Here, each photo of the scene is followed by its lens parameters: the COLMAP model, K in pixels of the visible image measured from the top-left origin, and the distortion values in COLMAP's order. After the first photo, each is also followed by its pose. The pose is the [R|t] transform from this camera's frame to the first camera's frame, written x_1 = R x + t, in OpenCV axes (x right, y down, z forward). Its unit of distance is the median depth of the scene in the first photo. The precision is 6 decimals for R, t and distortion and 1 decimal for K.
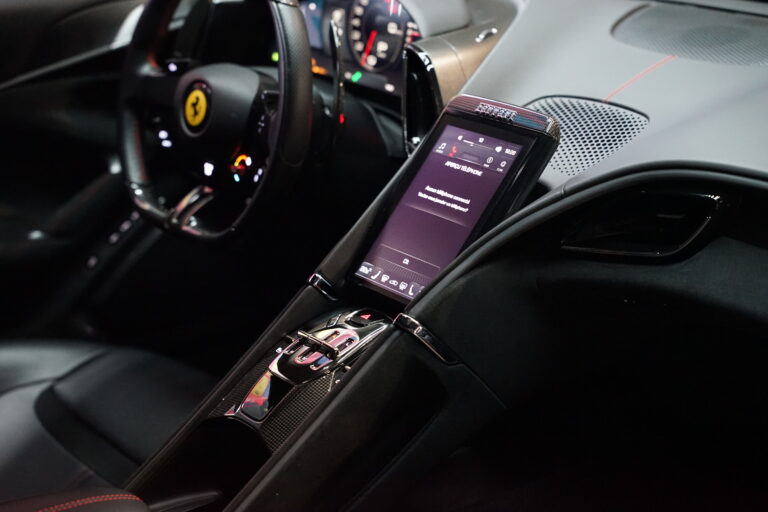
lens RADIAL K [[1468.2, 0, 369.9], [0, 1468.2, 256.2], [0, 0, 1]] dist [0.439147, -0.341800]
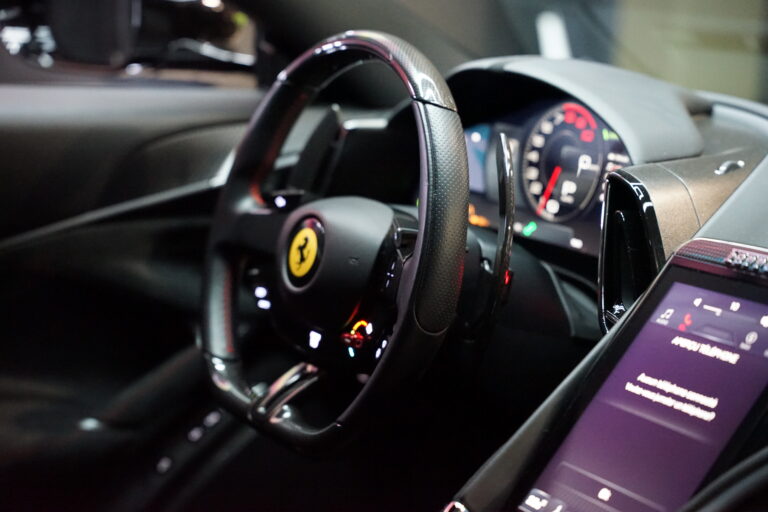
lens RADIAL K [[1468.2, 0, 369.9], [0, 1468.2, 256.2], [0, 0, 1]] dist [0.439147, -0.341800]
pose [[0.992751, 0.051375, -0.108659, -0.008182], [-0.066883, 0.987275, -0.144271, 0.002008], [0.099865, 0.150493, 0.983554, 0.305385]]
